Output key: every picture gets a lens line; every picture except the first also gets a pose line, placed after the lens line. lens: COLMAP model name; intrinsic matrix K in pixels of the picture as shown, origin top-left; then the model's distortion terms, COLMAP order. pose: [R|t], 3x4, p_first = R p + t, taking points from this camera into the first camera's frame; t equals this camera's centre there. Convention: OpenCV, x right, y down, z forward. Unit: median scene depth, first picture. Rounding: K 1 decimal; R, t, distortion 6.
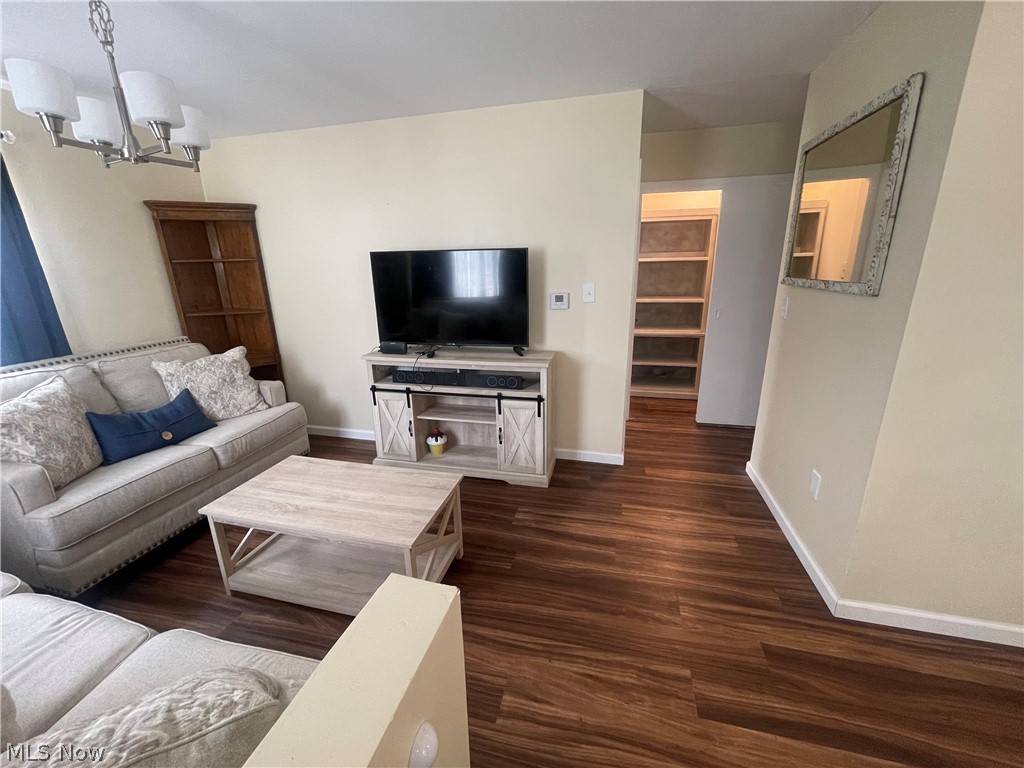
lens RADIAL K [[417.4, 0, 512.1], [0, 417.4, 388.1], [0, 0, 1]] dist [-0.000707, -0.000608]
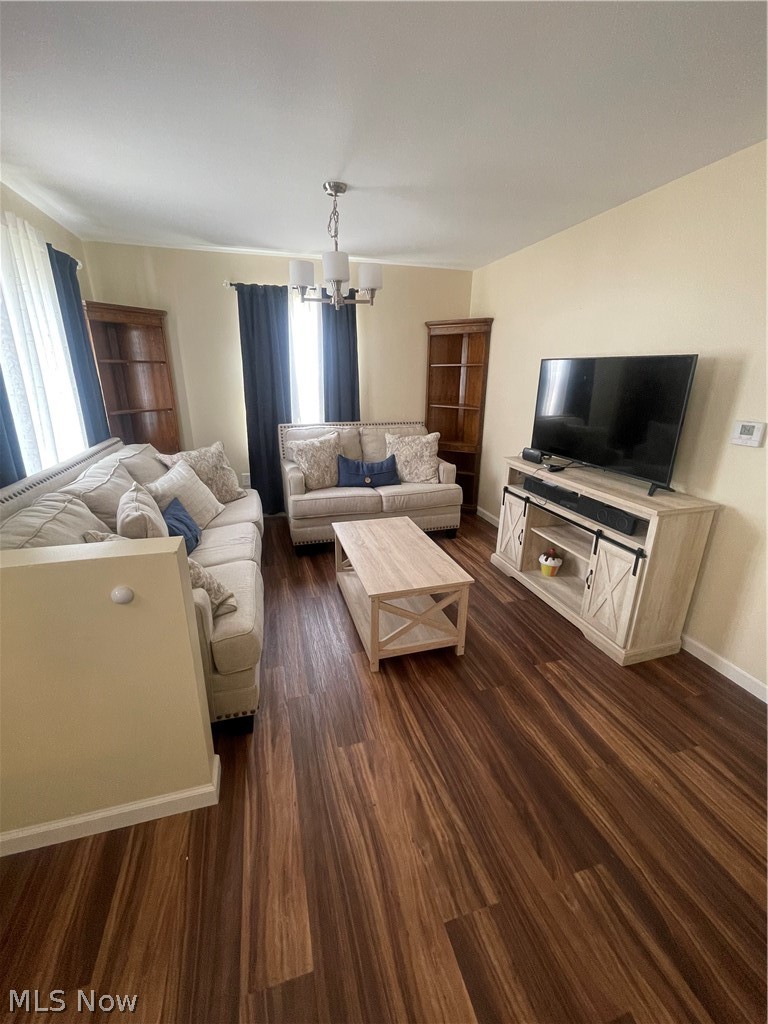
lens RADIAL K [[417.4, 0, 378.4], [0, 417.4, 511.9], [0, 0, 1]] dist [-0.000707, -0.000608]
pose [[0.506429, 0.297345, -0.809392, 0.416353], [-0.262994, 0.947202, 0.183419, -0.059876], [0.821197, 0.119976, 0.557891, 0.164237]]
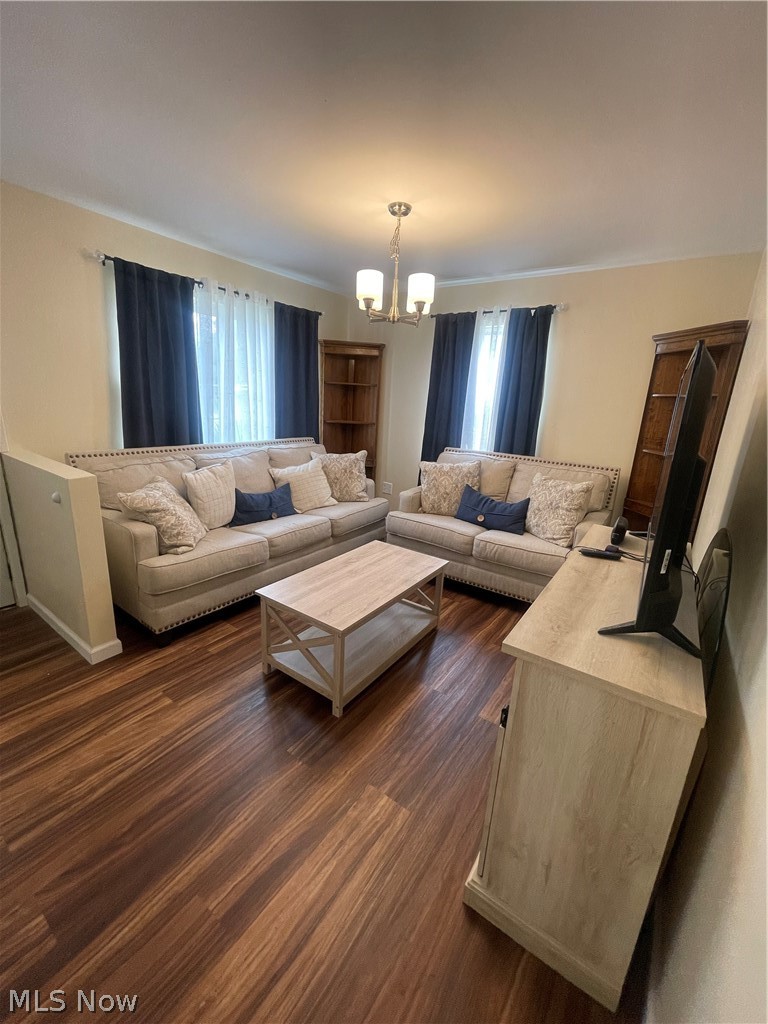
lens RADIAL K [[417.4, 0, 376.3], [0, 417.4, 506.6], [0, 0, 1]] dist [-0.000707, -0.000608]
pose [[-0.359675, 0.240347, -0.901592, 0.425990], [-0.308586, 0.881244, 0.358028, -0.257337], [0.880573, 0.406992, -0.242793, 0.890660]]
